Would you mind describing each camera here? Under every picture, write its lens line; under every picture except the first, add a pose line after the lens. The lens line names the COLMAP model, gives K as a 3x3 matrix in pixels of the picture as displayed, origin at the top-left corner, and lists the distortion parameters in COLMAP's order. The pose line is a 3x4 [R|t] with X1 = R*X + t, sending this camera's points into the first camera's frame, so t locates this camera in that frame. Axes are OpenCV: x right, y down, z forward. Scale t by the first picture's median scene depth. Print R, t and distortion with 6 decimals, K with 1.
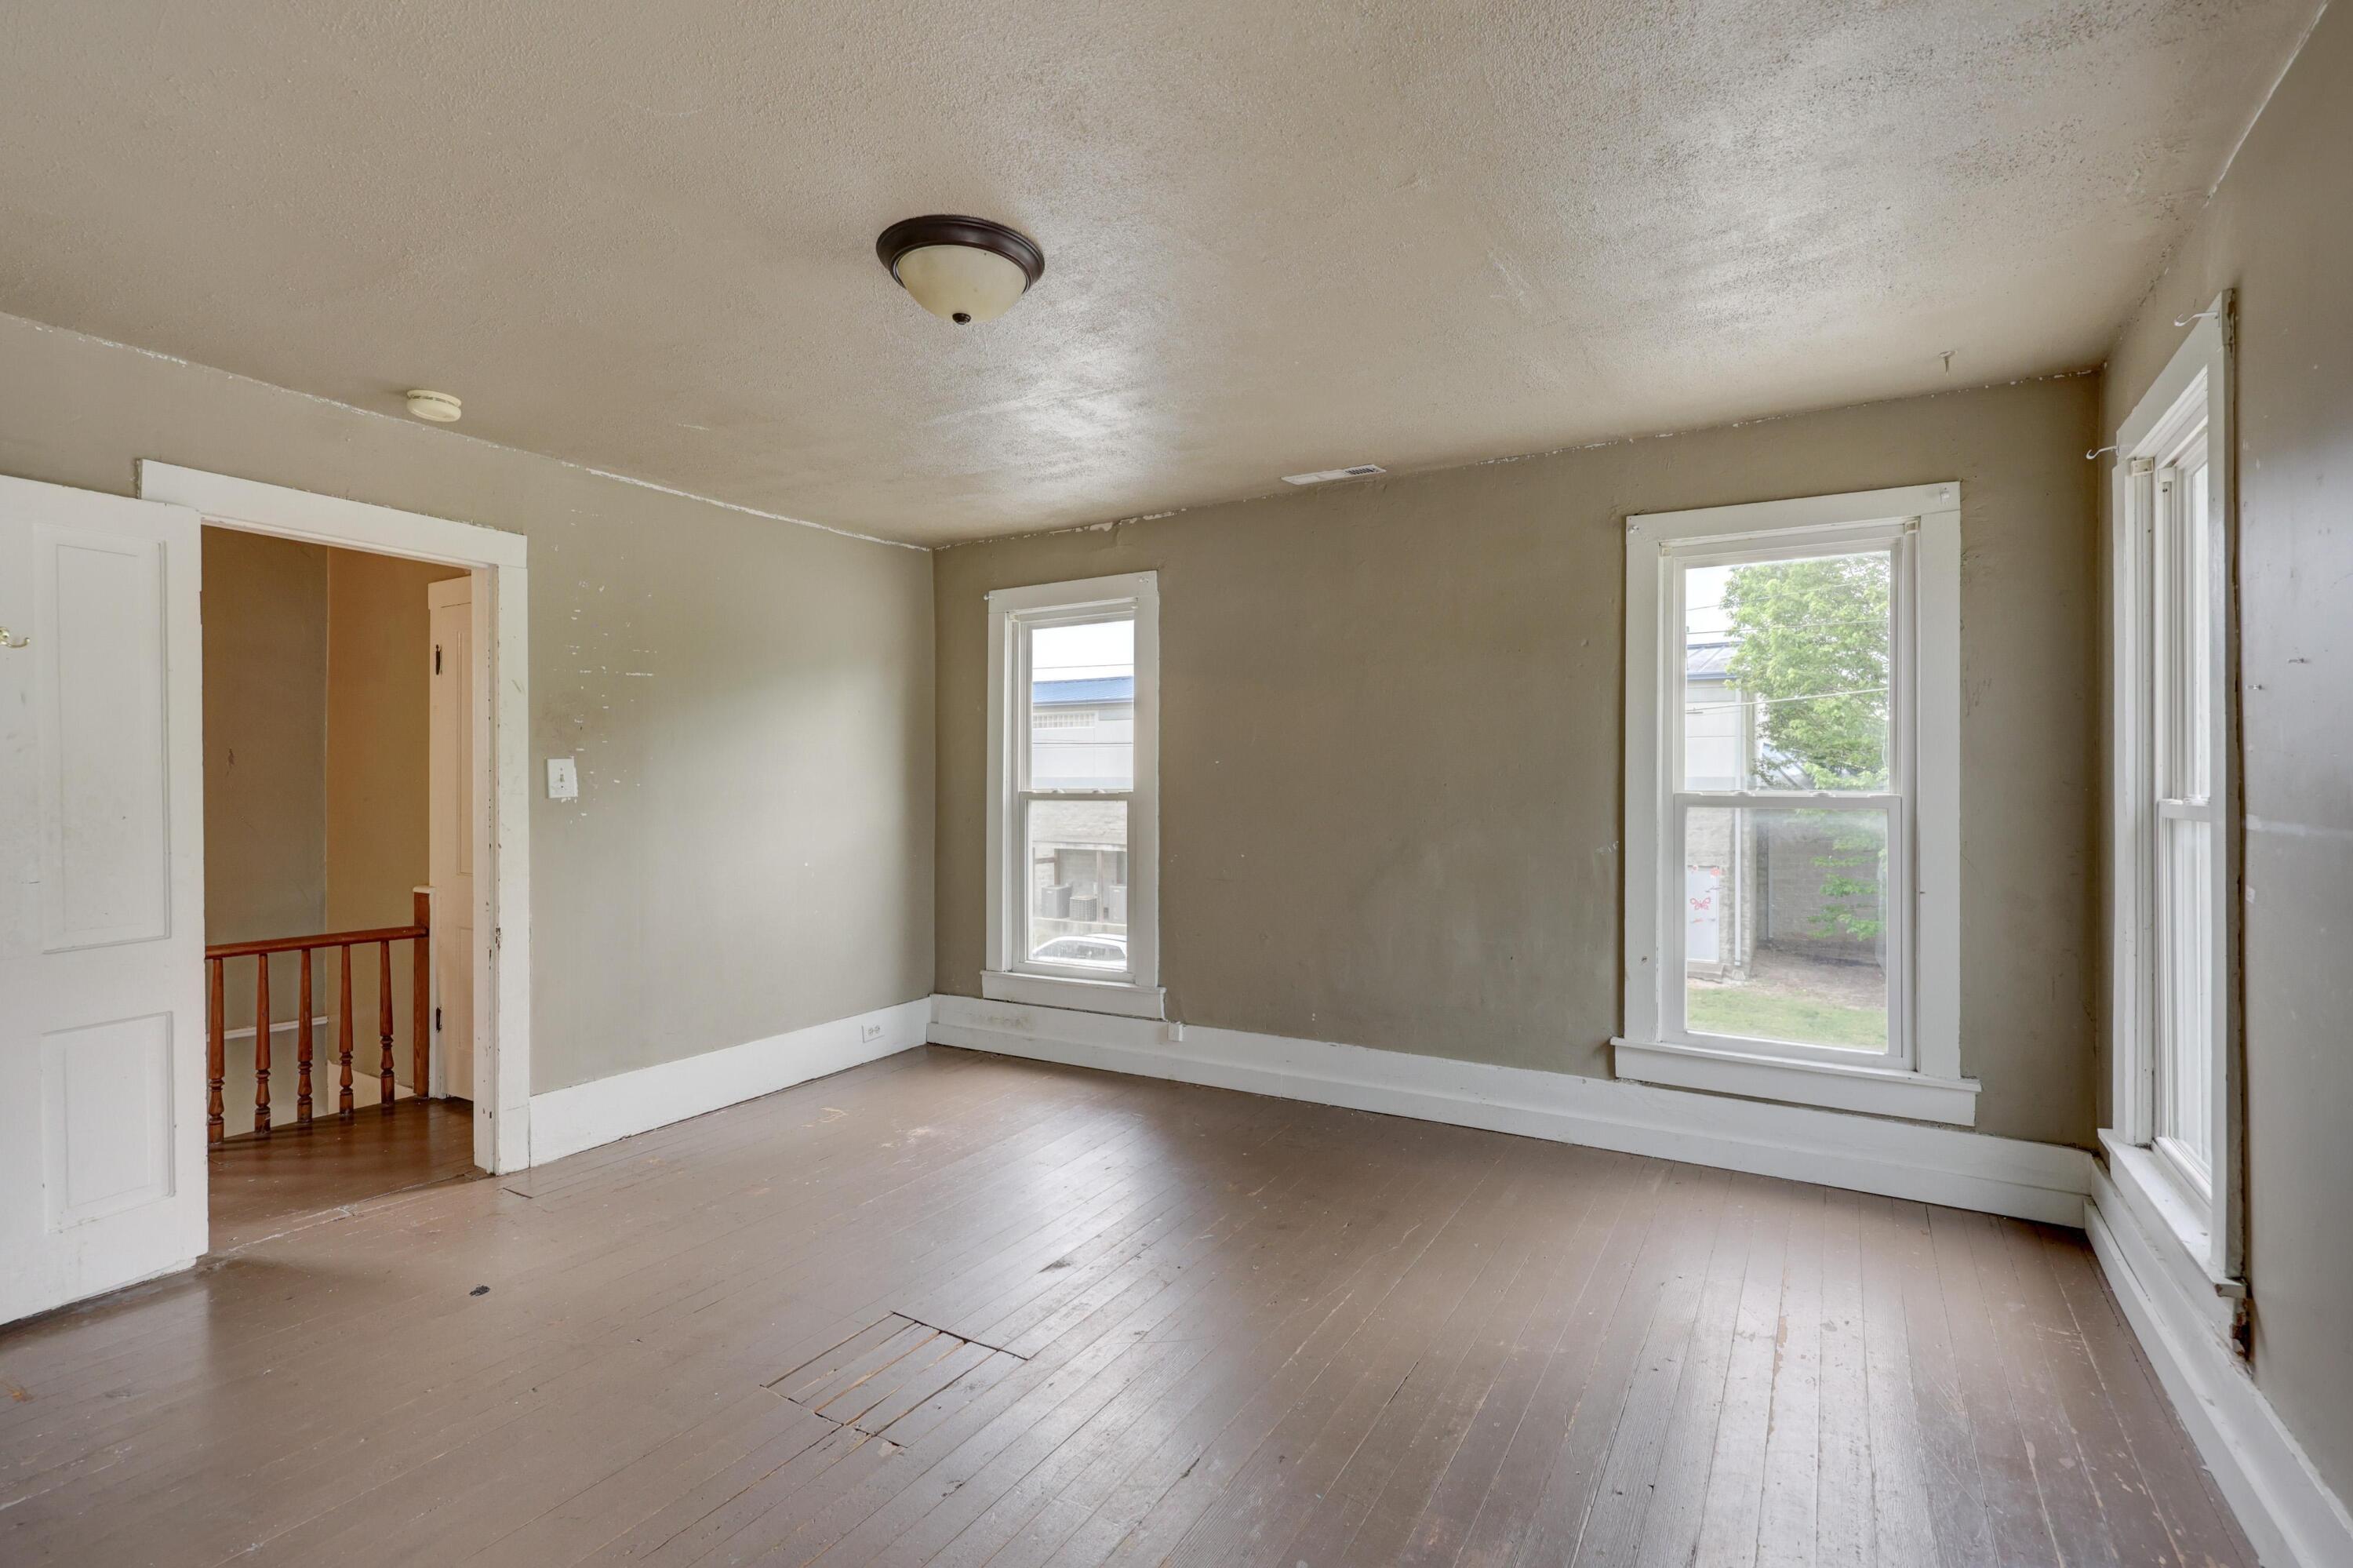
lens RADIAL K [[1075.9, 0, 1186.5], [0, 1075.9, 783.8], [0, 0, 1]] dist [0.001910, 0.001239]
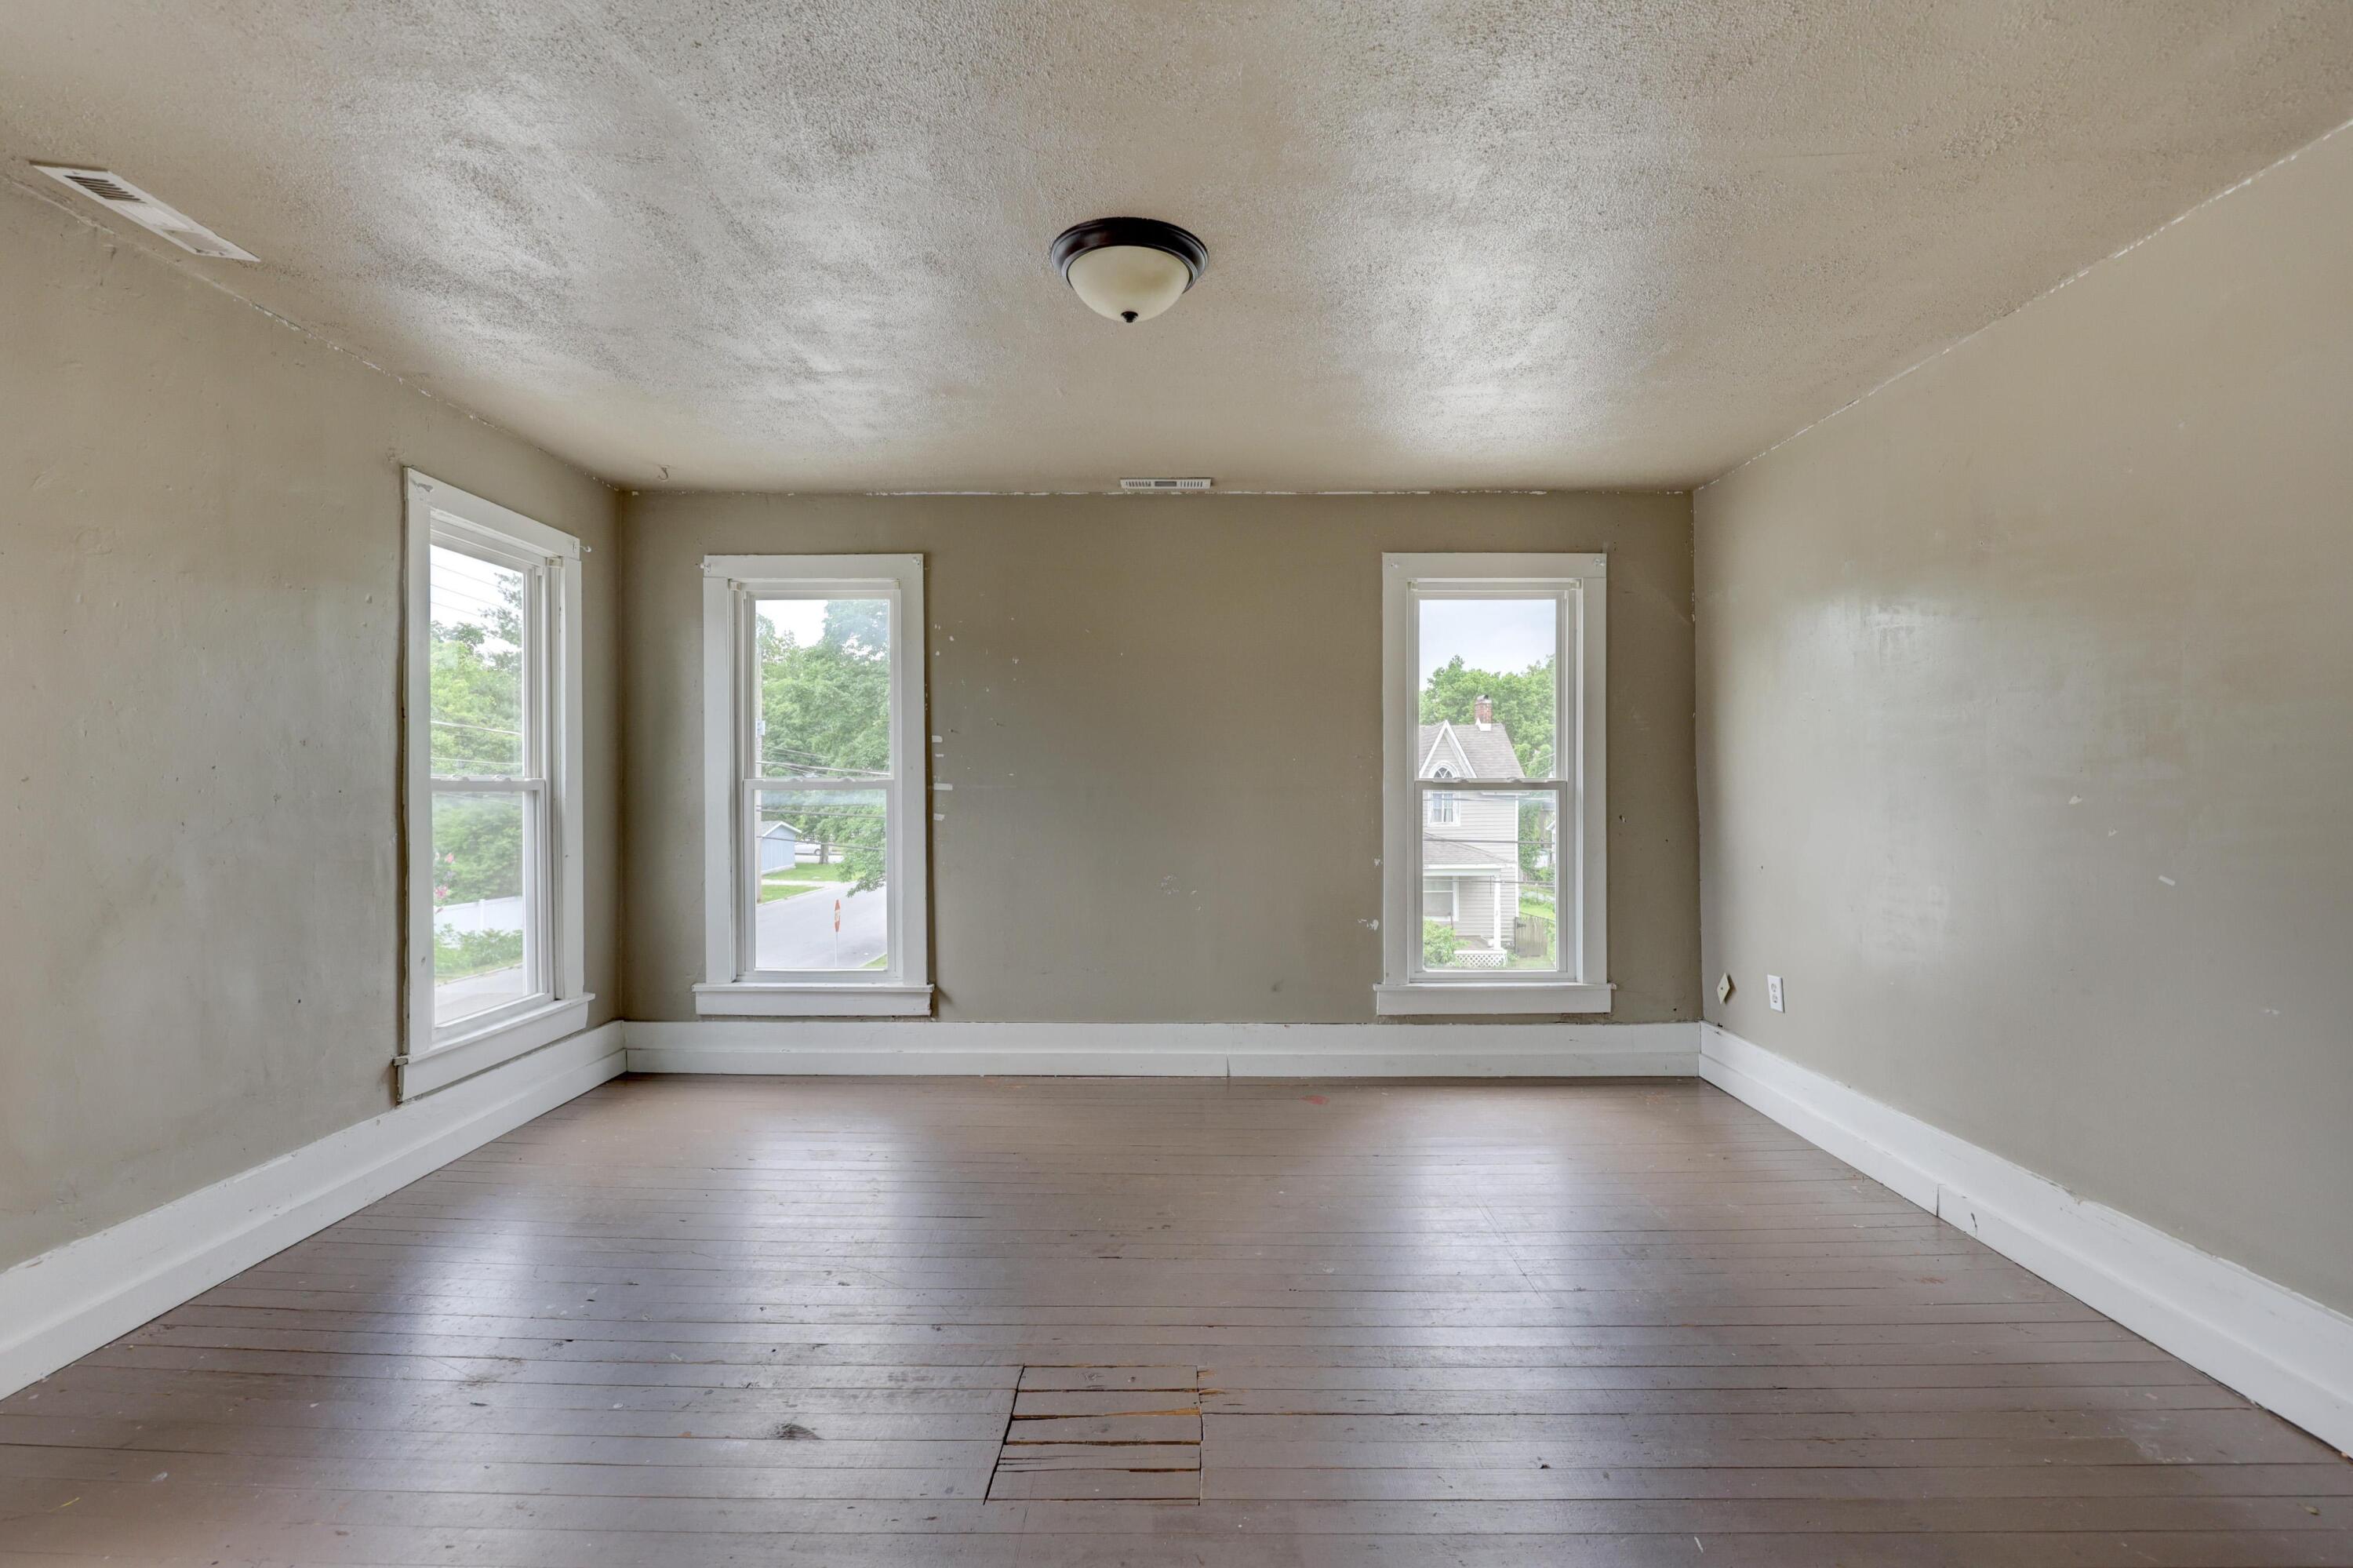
lens RADIAL K [[1075.9, 0, 1178.7], [0, 1075.9, 784.1], [0, 0, 1]] dist [0.001910, 0.001239]
pose [[-0.493416, -0.005709, 0.869775, -0.655172], [0.000462, 0.999977, 0.006825, 0.007344], [-0.869794, 0.003770, -0.493401, 0.850355]]
